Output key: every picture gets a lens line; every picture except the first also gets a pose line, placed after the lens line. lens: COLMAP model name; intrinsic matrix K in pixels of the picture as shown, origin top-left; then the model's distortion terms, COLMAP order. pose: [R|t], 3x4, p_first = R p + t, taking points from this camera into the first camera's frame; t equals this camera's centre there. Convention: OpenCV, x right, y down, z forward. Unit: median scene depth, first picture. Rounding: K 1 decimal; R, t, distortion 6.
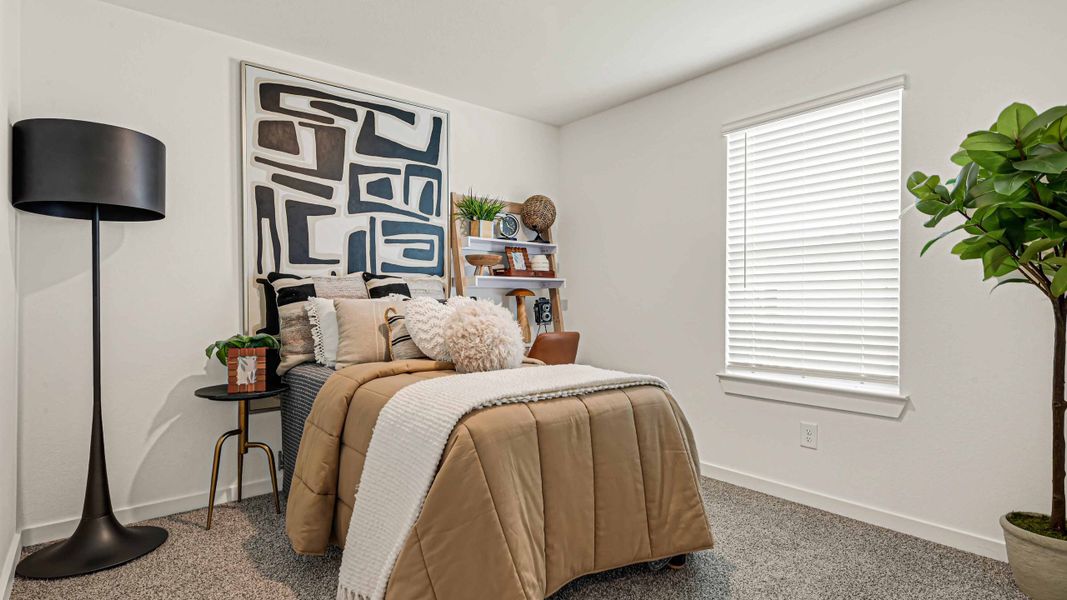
lens RADIAL K [[531.6, 0, 537.5], [0, 531.6, 290.0], [0, 0, 1]] dist [0.001715, 0.000238]
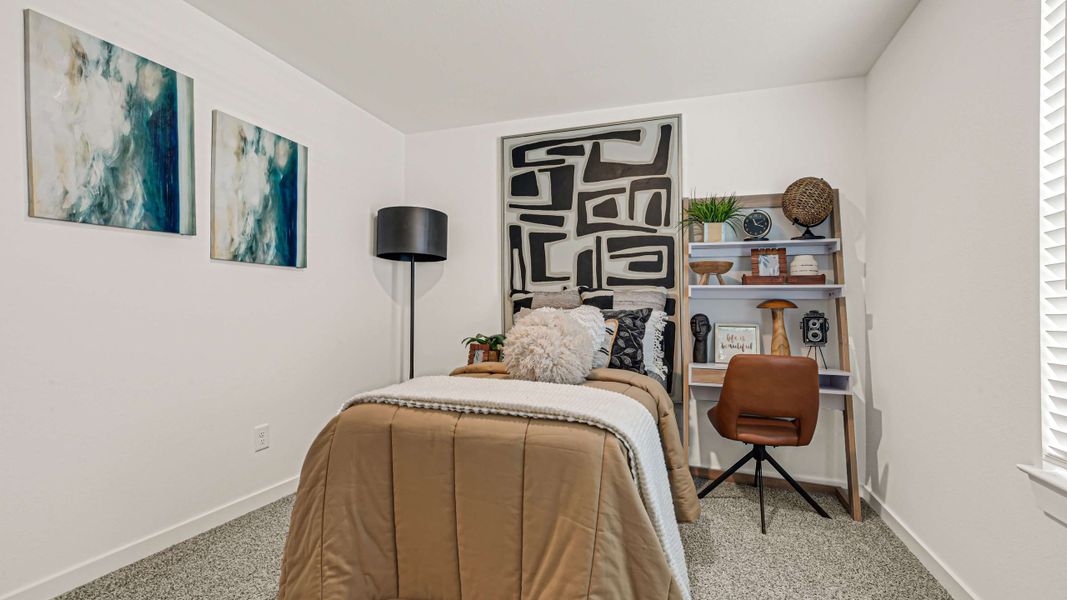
lens RADIAL K [[474.6, 0, 533.5], [0, 474.6, 303.1], [0, 0, 1]] dist [0.000588, -0.000033]
pose [[0.521089, -0.004915, -0.853488, 0.457802], [0.004034, 0.999986, -0.003296, 0.004968], [0.853493, -0.001725, 0.521101, 0.360643]]
